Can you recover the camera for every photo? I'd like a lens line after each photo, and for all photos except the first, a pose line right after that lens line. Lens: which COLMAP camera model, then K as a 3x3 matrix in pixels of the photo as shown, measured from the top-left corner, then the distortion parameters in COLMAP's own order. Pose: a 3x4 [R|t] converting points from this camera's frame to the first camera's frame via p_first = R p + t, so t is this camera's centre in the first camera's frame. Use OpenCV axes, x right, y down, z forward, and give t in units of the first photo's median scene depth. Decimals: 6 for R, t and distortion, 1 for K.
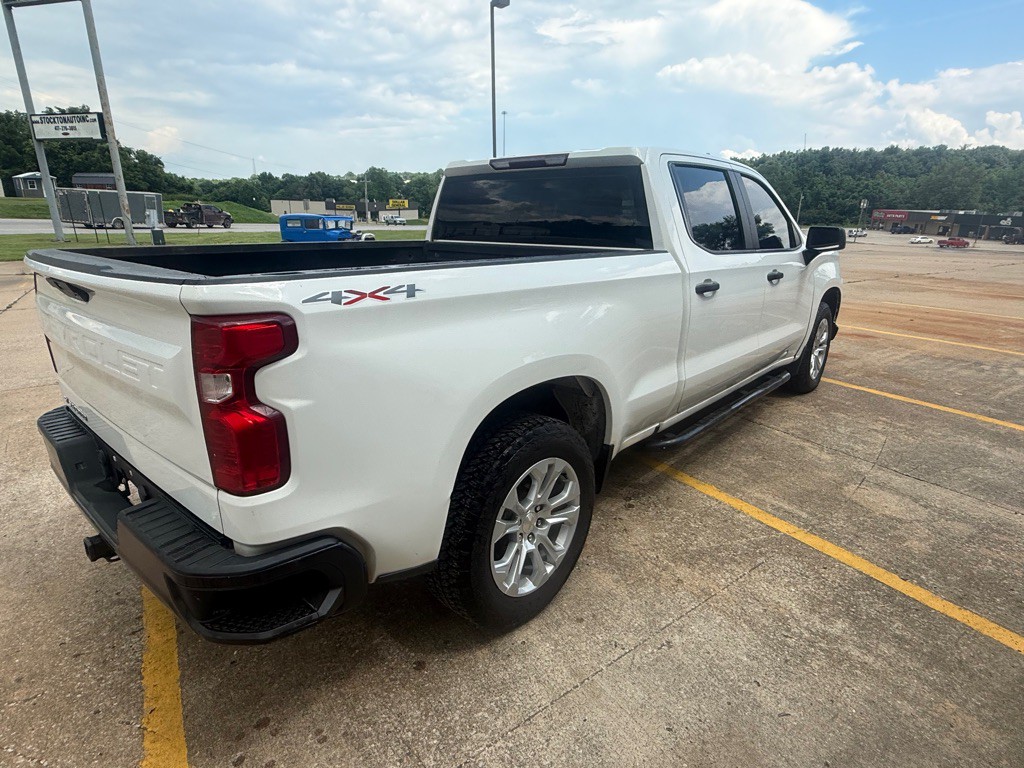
lens RADIAL K [[572.6, 0, 503.6], [0, 572.6, 392.3], [0, 0, 1]] dist [0.001087, -0.001396]
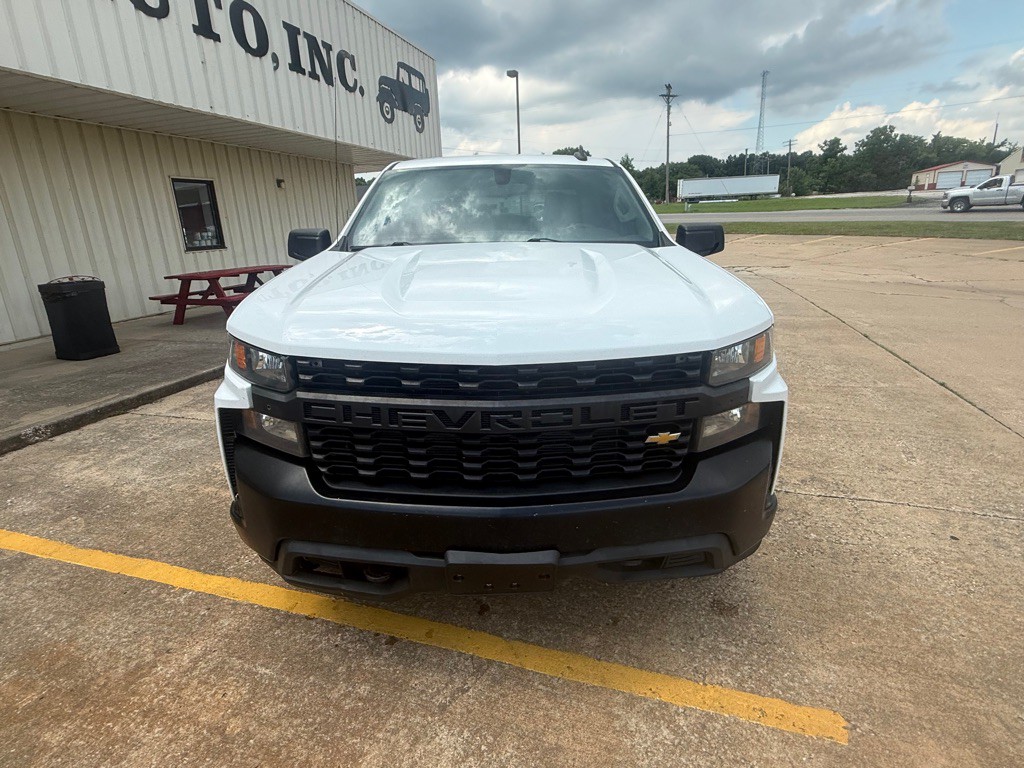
lens RADIAL K [[529.8, 0, 510.2], [0, 529.8, 377.5], [0, 0, 1]] dist [-0.001348, 0.000159]
pose [[-0.744610, 0.207320, -0.634488, 0.865490], [-0.185816, 0.848590, 0.495345, -0.529130], [0.641115, 0.486737, -0.593345, 1.711359]]
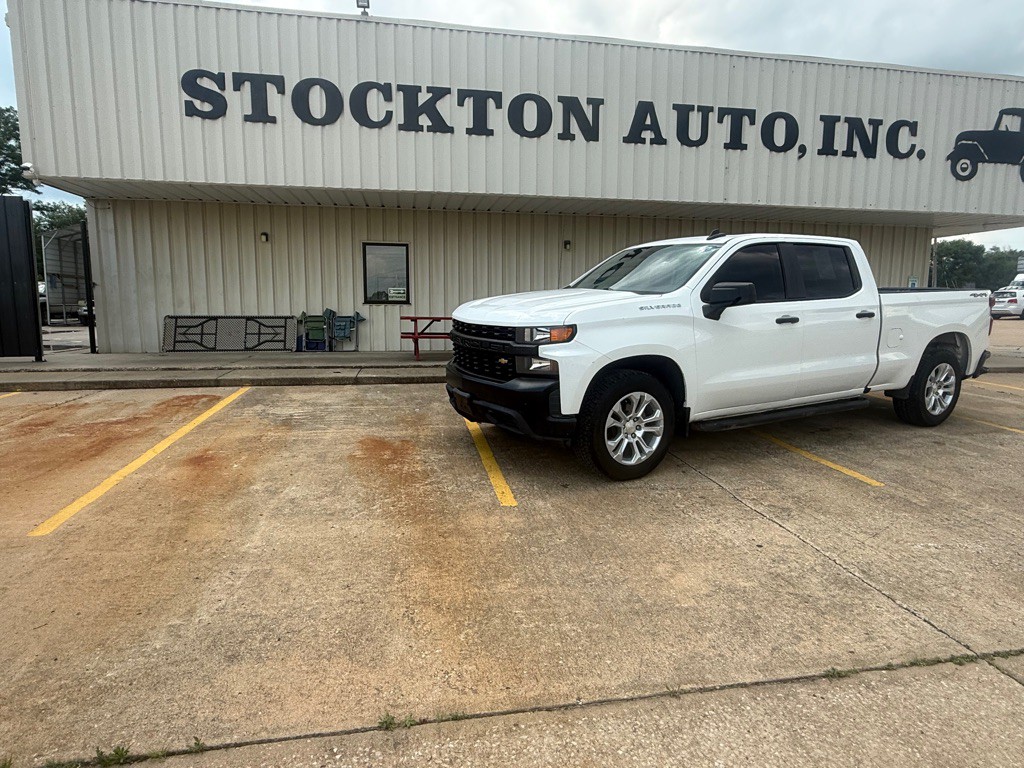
lens RADIAL K [[589.3, 0, 520.3], [0, 589.3, 383.0], [0, 0, 1]] dist [-0.003554, 0.002144]
pose [[-0.936459, -0.062025, 0.345249, 0.154949], [0.100750, 0.895212, 0.434102, -0.740716], [-0.335996, 0.441303, -0.832081, 2.457328]]
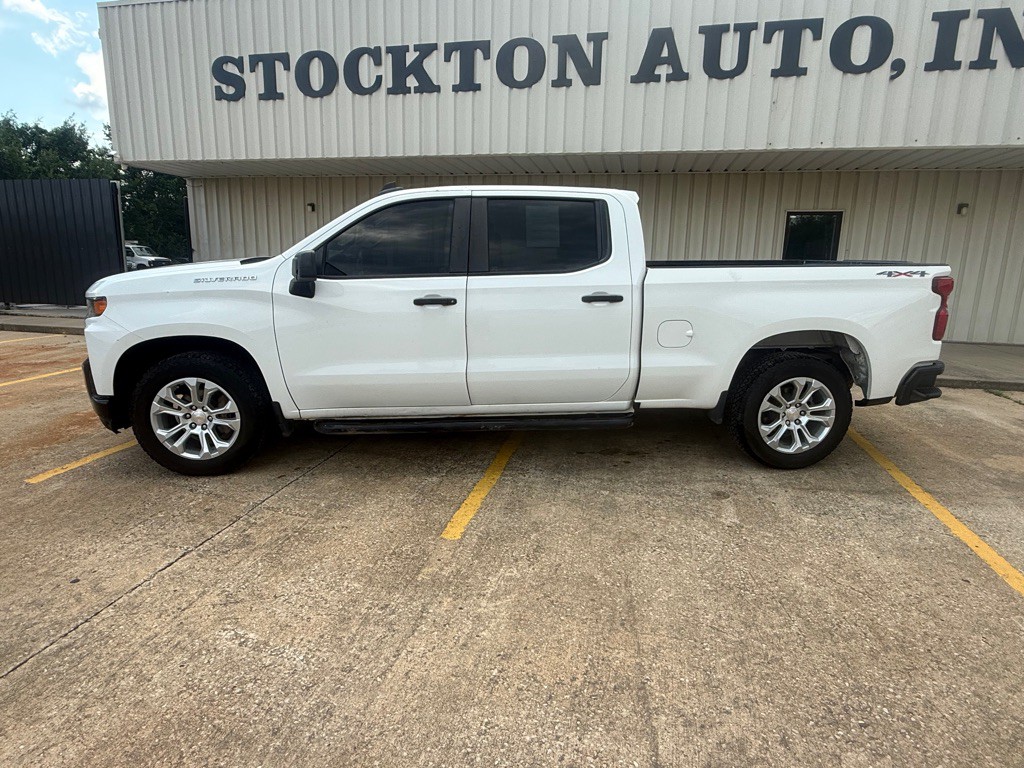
lens RADIAL K [[572.6, 0, 515.7], [0, 572.6, 383.8], [0, 0, 1]] dist [0.001087, -0.001396]
pose [[-0.719402, -0.165016, 0.674708, -0.634905], [0.198556, 0.881981, 0.427418, -0.522618], [-0.665610, 0.441452, -0.601734, 1.729801]]
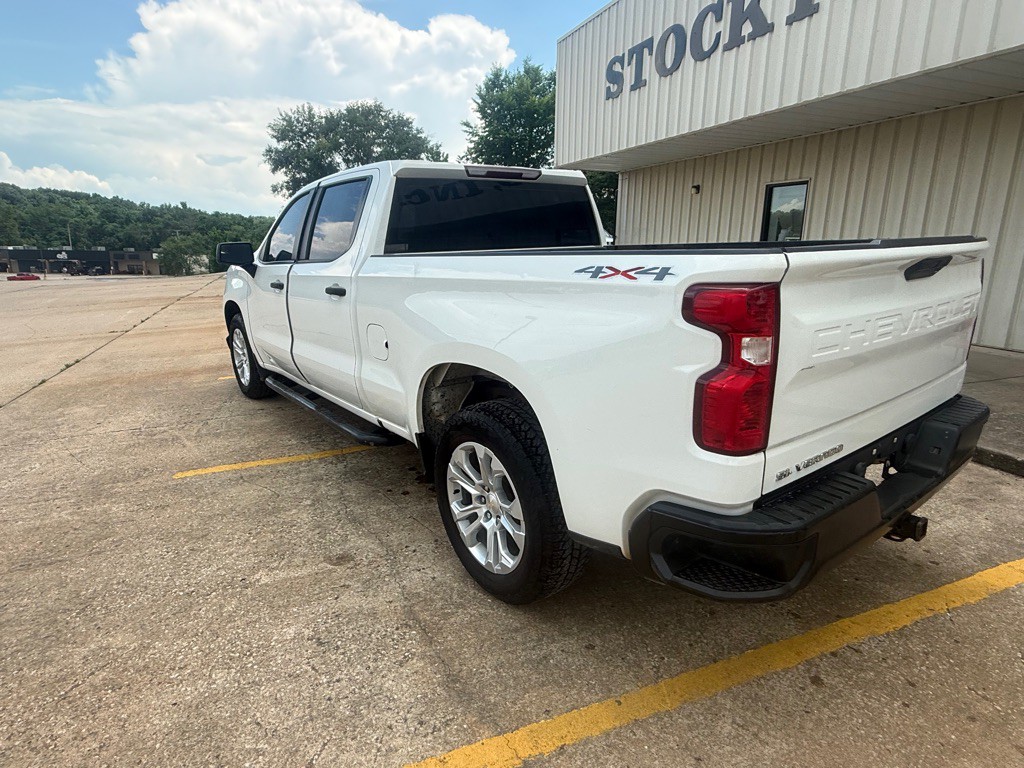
lens RADIAL K [[572.6, 0, 507.0], [0, 572.6, 380.9], [0, 0, 1]] dist [0.001087, -0.001396]
pose [[0.187420, -0.242423, 0.951895, -0.843832], [0.314807, 0.932776, 0.175571, -0.177895], [-0.930468, 0.266758, 0.251138, 0.652880]]
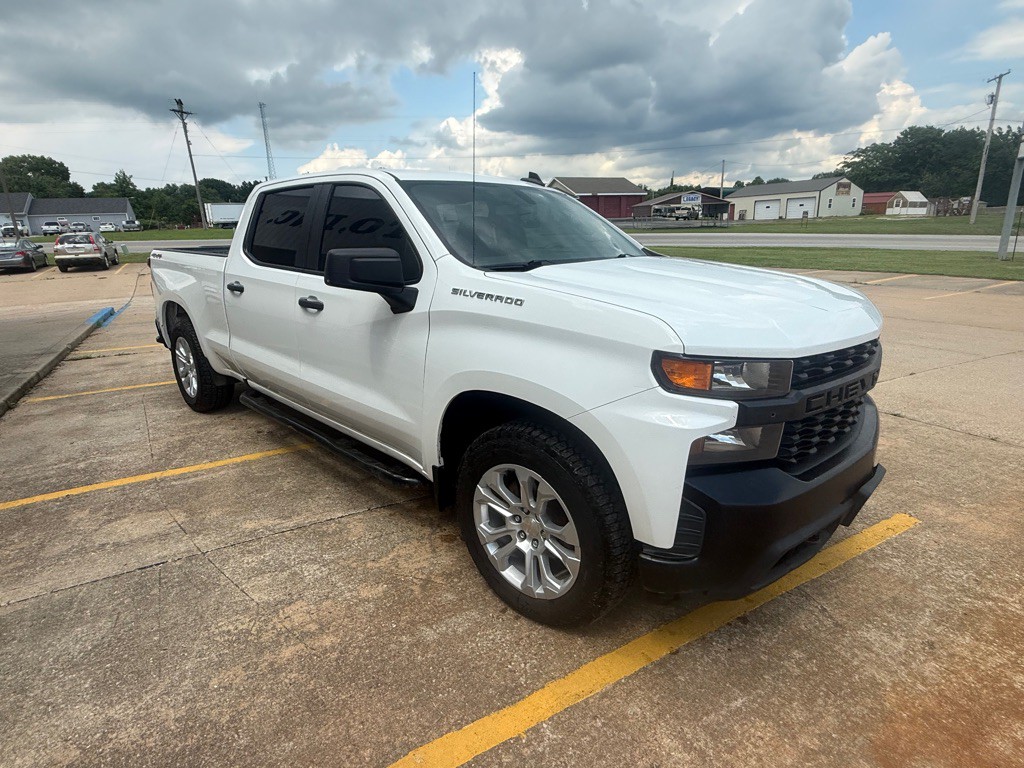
lens RADIAL K [[529.8, 0, 506.8], [0, 529.8, 381.1], [0, 0, 1]] dist [-0.001348, 0.000159]
pose [[-0.029174, 0.265324, -0.963718, 1.133765], [-0.292952, 0.919523, 0.262025, -0.352340], [0.955682, 0.289968, 0.050901, 1.159617]]
